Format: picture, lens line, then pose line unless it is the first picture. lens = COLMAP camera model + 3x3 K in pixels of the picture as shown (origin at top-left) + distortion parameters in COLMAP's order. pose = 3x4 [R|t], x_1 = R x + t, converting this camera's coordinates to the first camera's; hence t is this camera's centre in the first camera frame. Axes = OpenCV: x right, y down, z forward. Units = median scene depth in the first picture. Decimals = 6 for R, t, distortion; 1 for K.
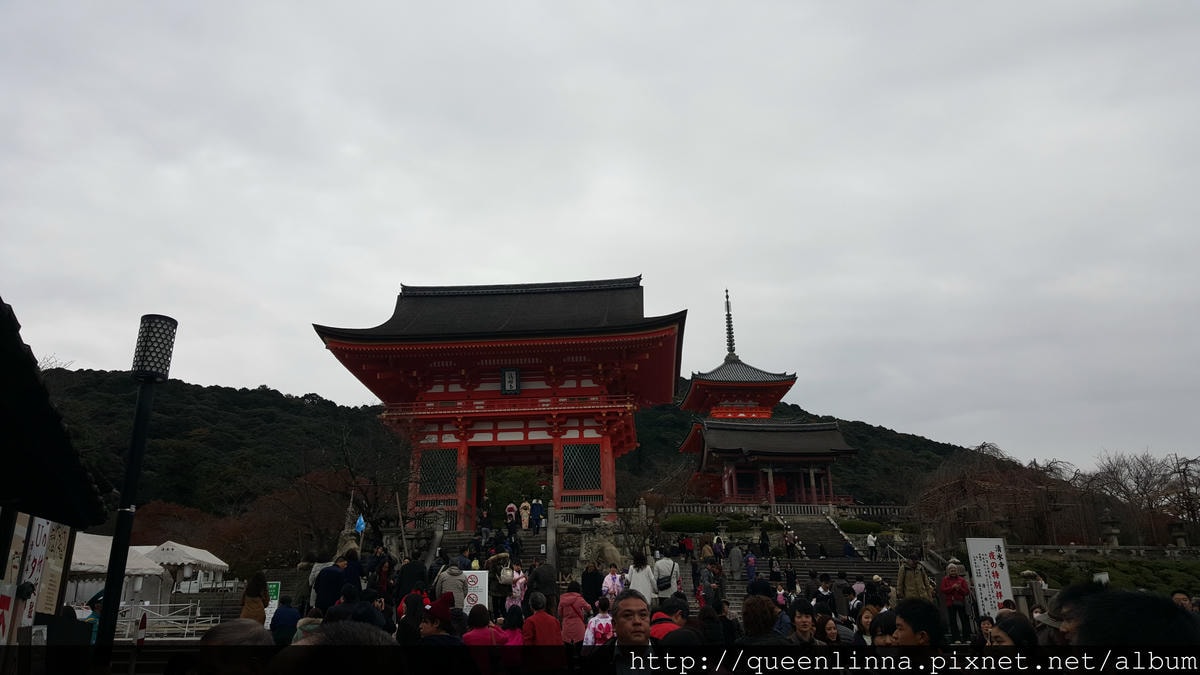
lens RADIAL K [[873.0, 0, 586.3], [0, 873.0, 353.6], [0, 0, 1]] dist [0.171370, -0.311889]
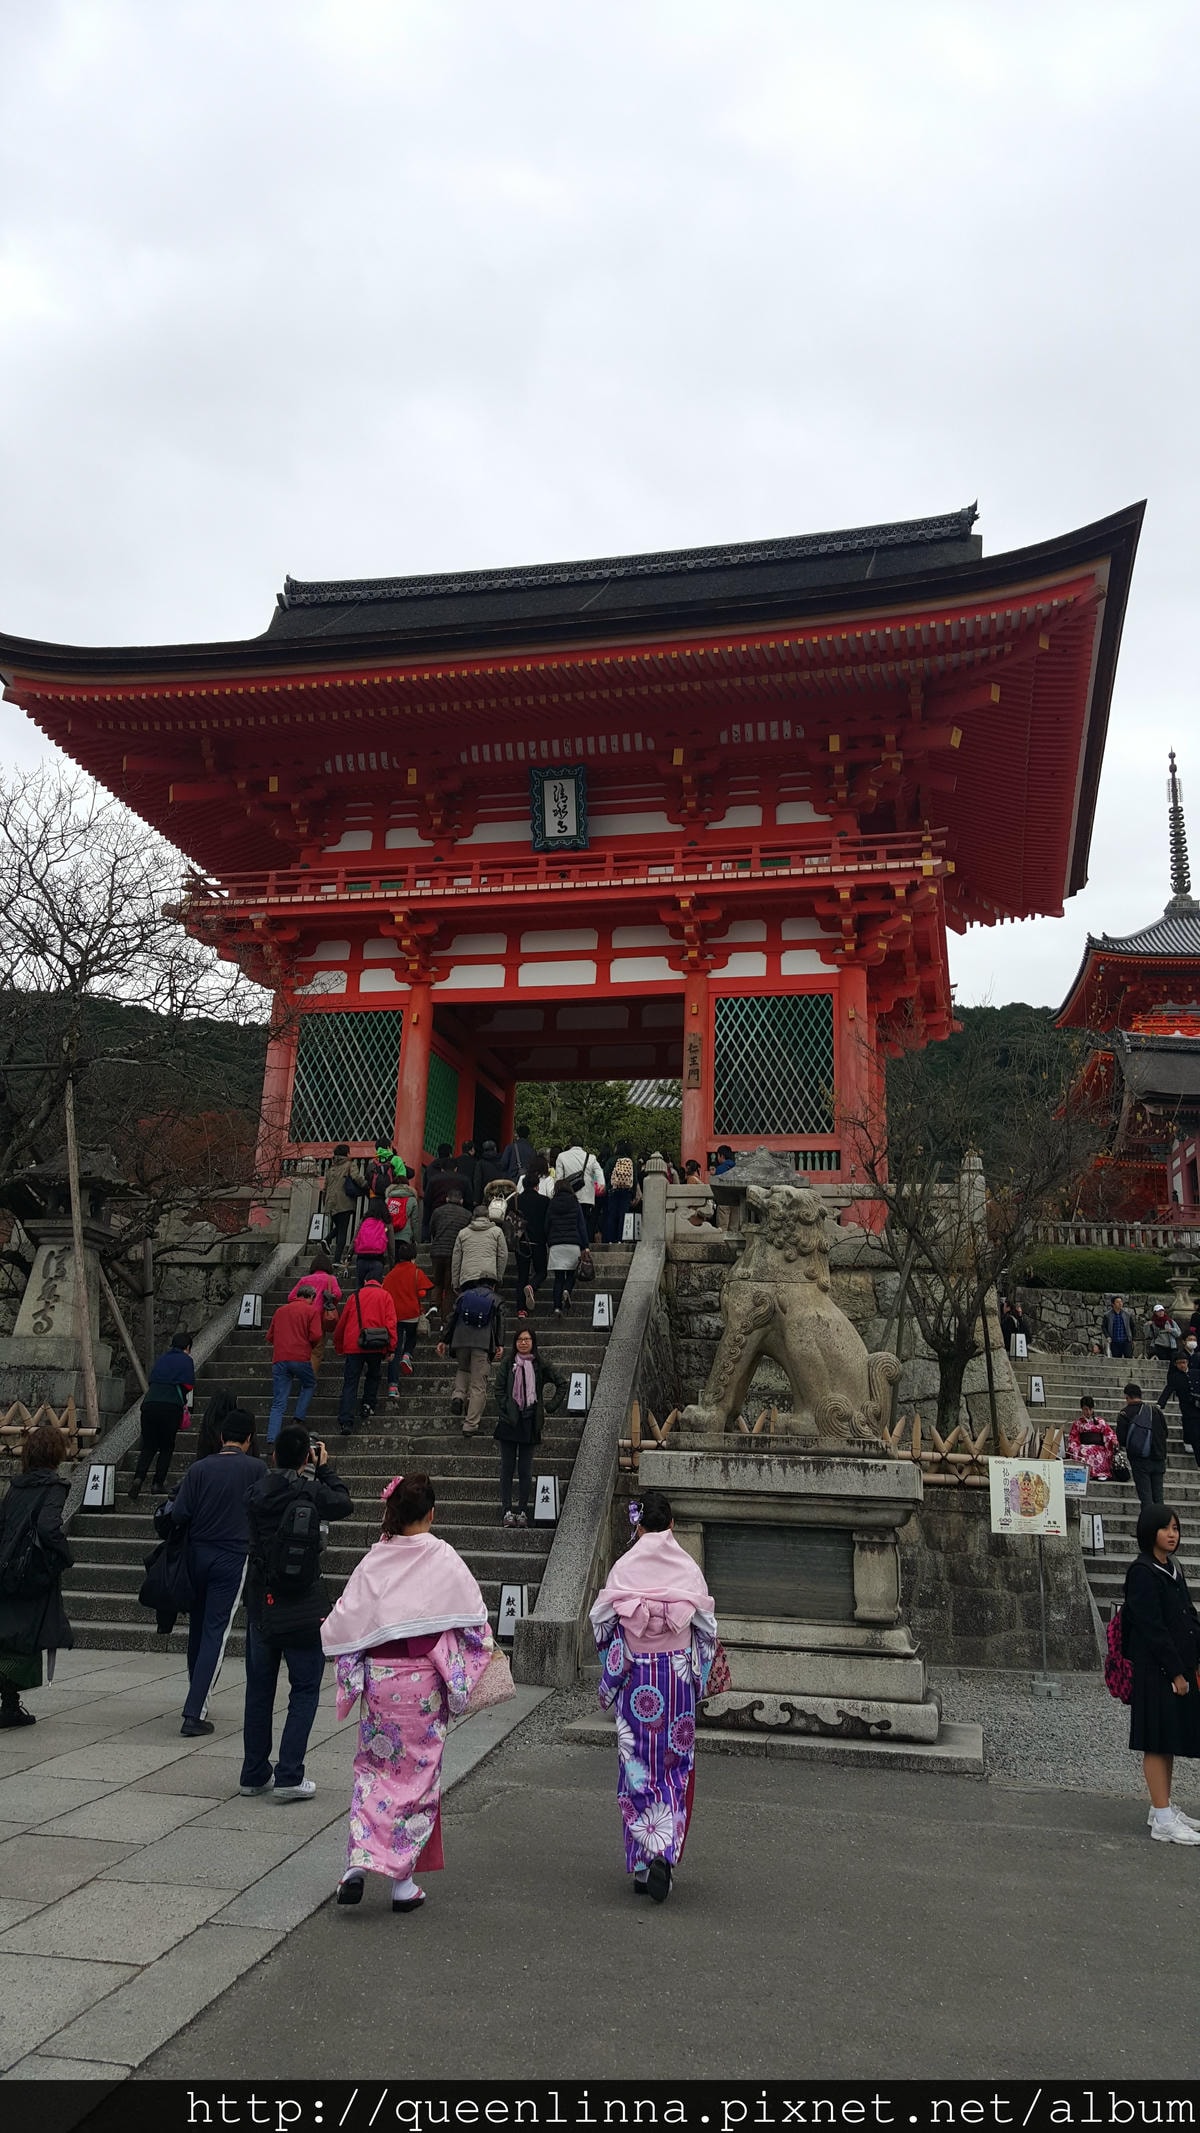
lens RADIAL K [[1551.7, 0, 600.4], [0, 1551.7, 1079.2], [0, 0, 1]] dist [0.171370, -0.311889]
pose [[0.986342, 0.005058, -0.164634, 0.025557], [0.005380, 0.998006, 0.062895, 0.097307], [0.164624, -0.062922, 0.984347, 0.426568]]
